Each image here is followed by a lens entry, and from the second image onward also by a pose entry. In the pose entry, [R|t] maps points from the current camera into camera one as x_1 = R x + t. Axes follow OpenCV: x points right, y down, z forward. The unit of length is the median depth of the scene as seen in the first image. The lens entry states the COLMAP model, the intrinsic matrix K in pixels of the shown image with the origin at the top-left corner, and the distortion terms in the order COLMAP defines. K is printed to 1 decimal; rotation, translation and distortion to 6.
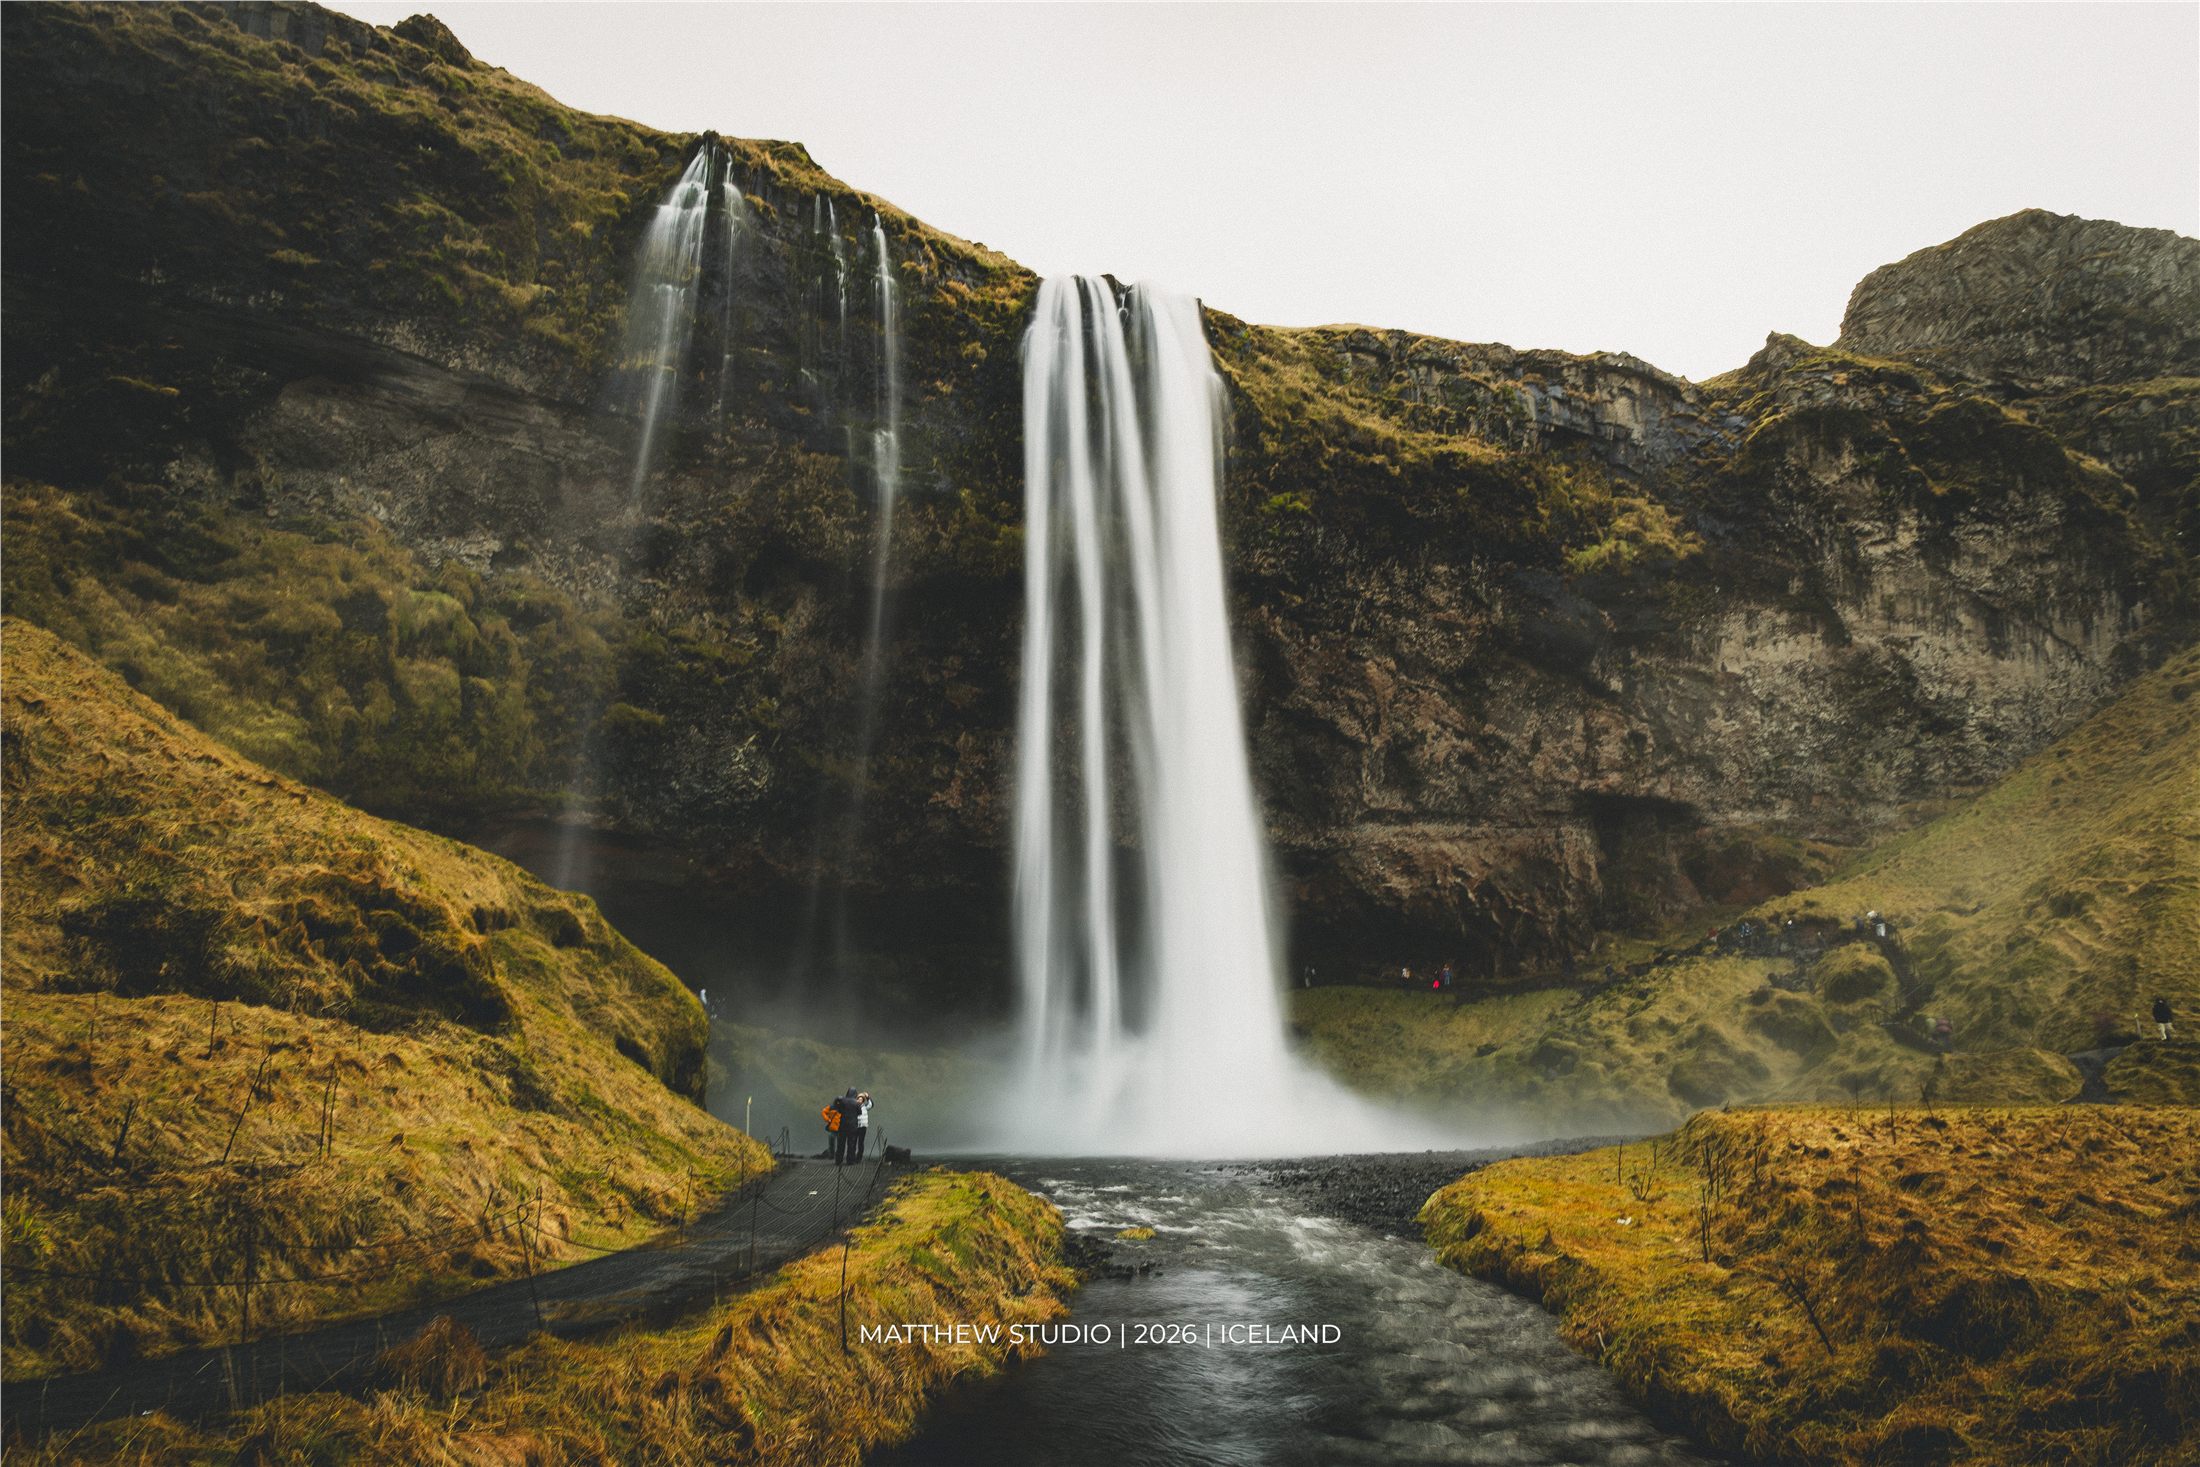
lens RADIAL K [[1492.2, 0, 1093.0], [0, 1492.2, 722.7], [0, 0, 1]] dist [0.004236, 0.005789]
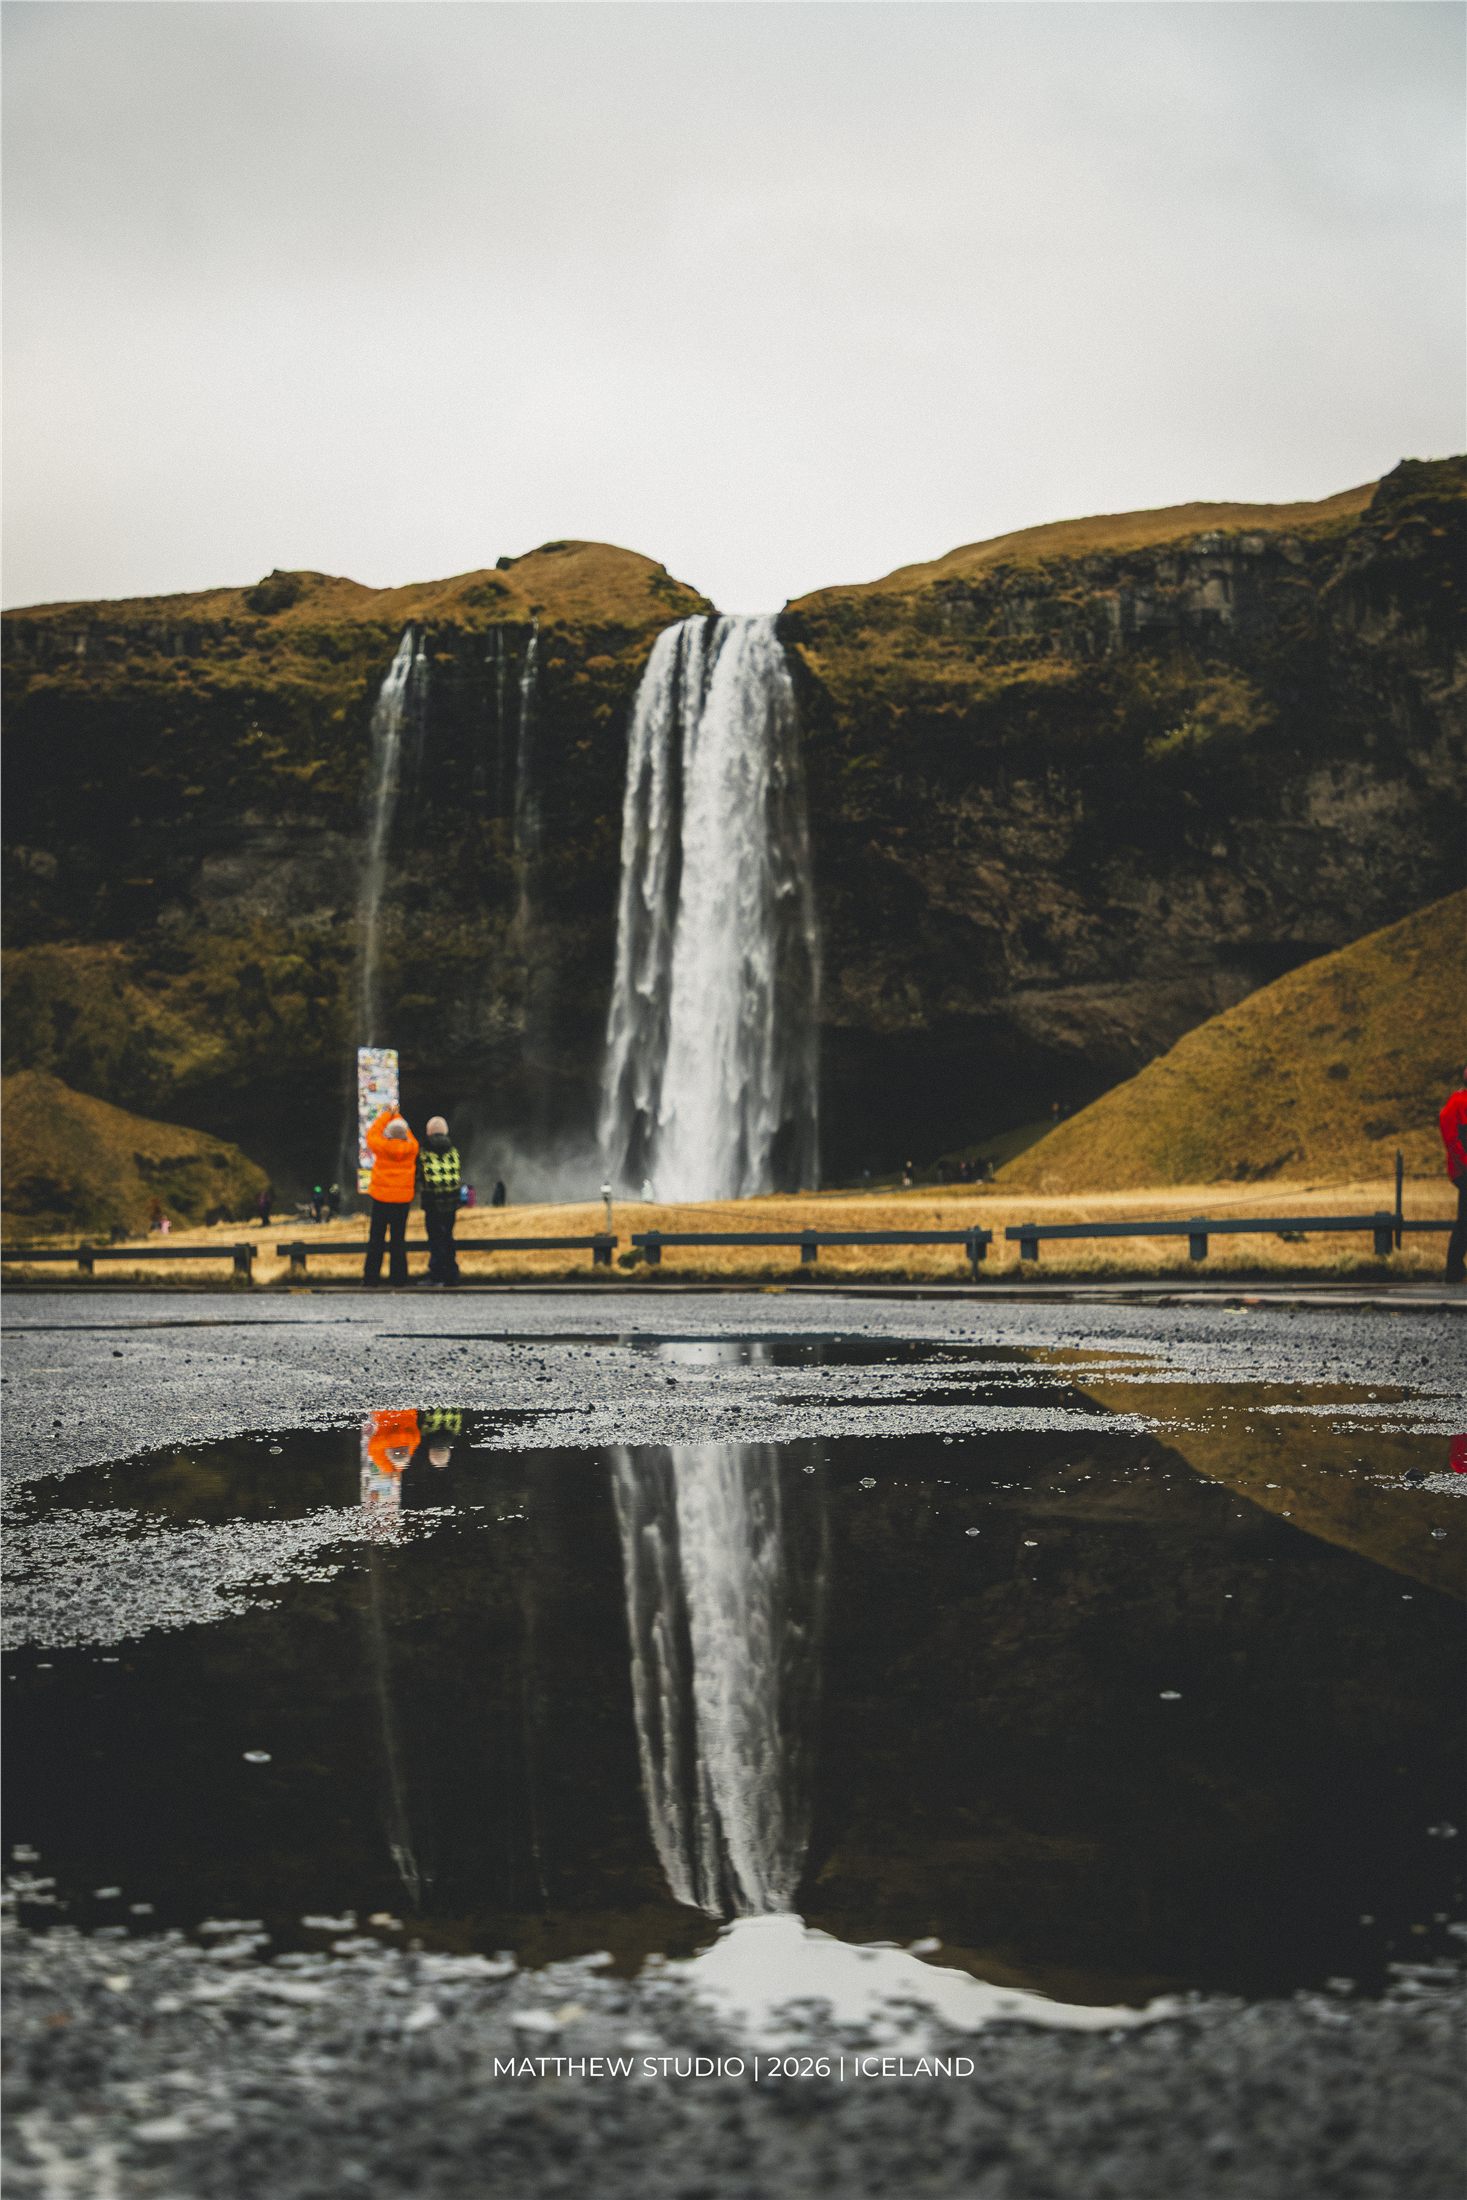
lens RADIAL K [[2455.4, 0, 733.8], [0, 2455.4, 1098.2], [0, 0, 1]] dist [0.024173, 0.000000]
pose [[0.795603, -0.040132, -0.604487, 1.208608], [0.164388, 0.974668, 0.151654, -0.190342], [0.583088, -0.220027, 0.782046, -0.717098]]
